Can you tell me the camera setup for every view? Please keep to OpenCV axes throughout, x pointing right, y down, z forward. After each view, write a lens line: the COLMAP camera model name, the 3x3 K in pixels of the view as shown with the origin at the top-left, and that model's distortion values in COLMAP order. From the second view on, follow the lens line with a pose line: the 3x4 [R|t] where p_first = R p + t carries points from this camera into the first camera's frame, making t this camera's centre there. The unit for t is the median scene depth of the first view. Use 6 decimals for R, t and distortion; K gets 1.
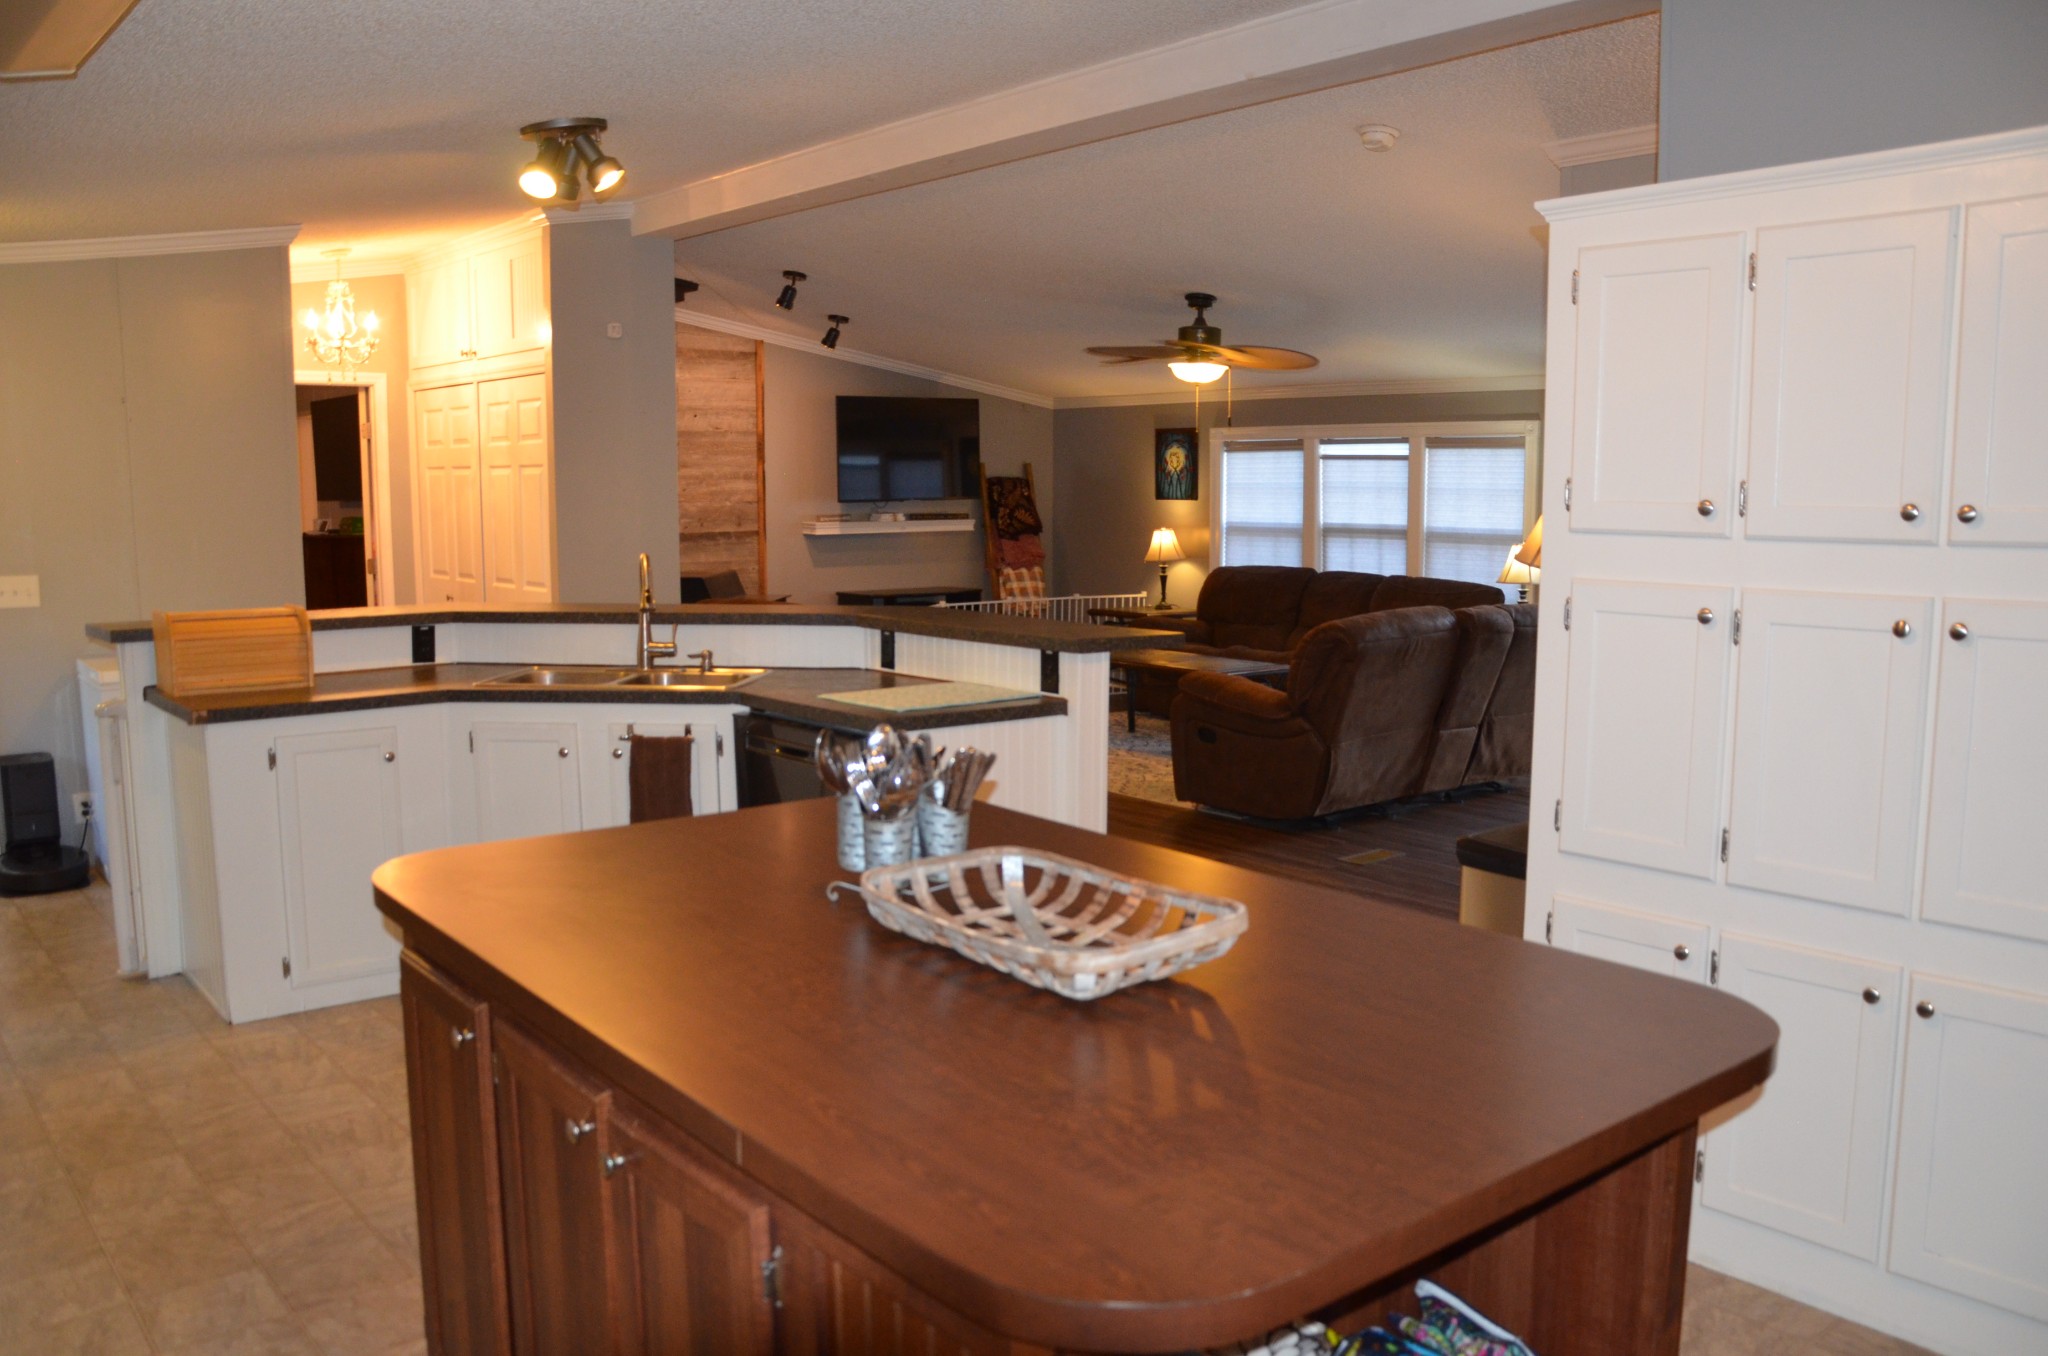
lens RADIAL K [[1580.2, 0, 1034.4], [0, 1580.2, 712.2], [0, 0, 1]] dist [-0.164381, 0.126915]
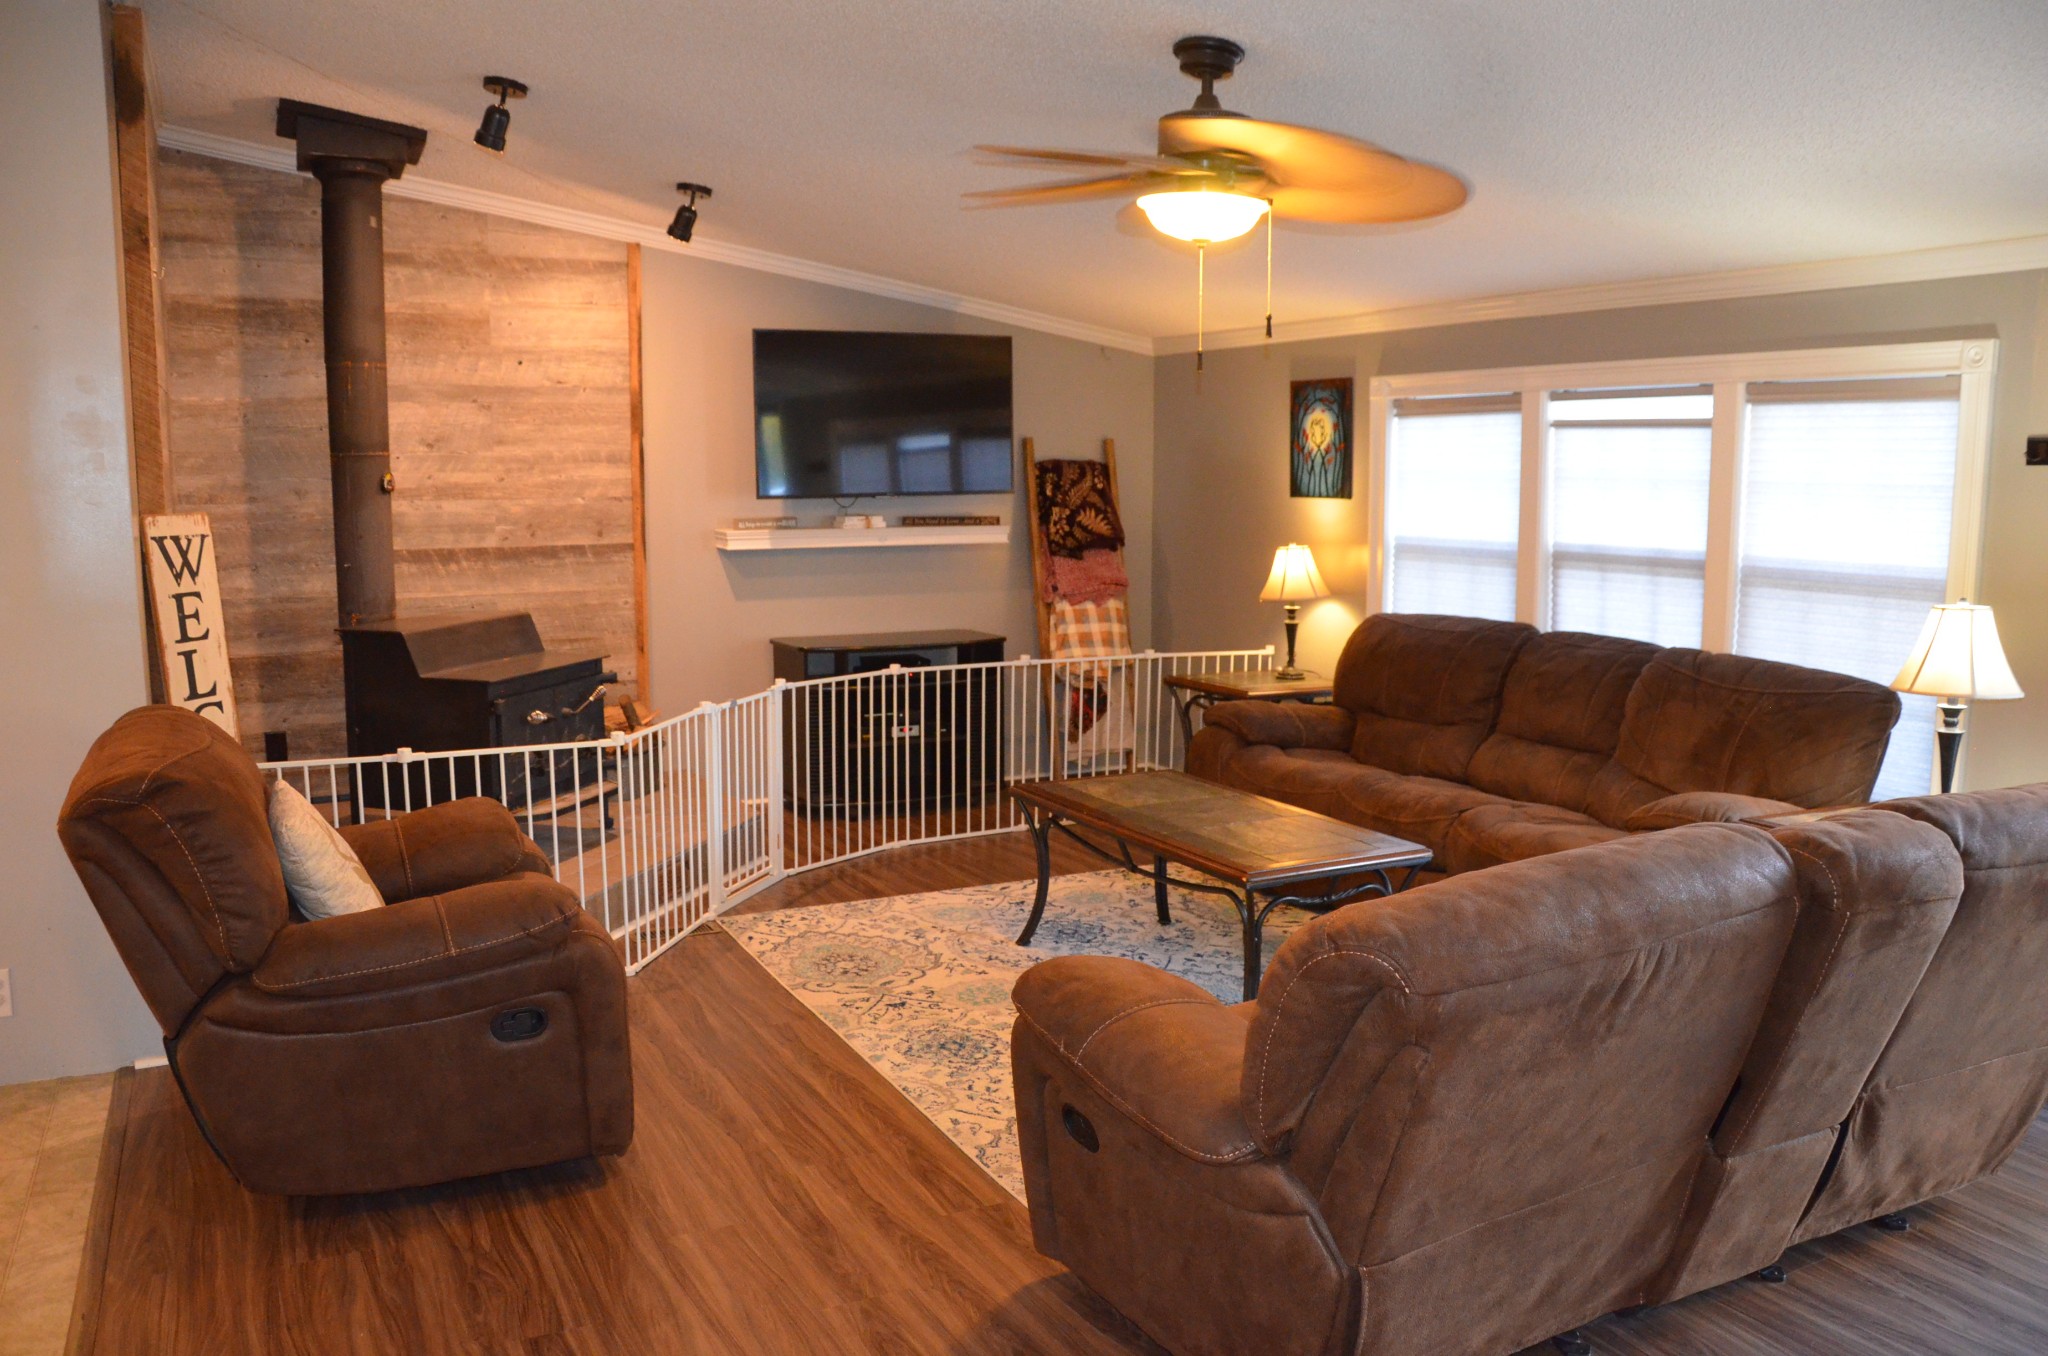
lens RADIAL K [[1580.2, 0, 1034.4], [0, 1580.2, 712.2], [0, 0, 1]] dist [-0.164381, 0.126915]
pose [[0.979605, 0.032227, -0.198334, 0.113125], [-0.030904, 0.999475, 0.009762, -0.059397], [0.198545, -0.003433, 0.980086, 0.417607]]
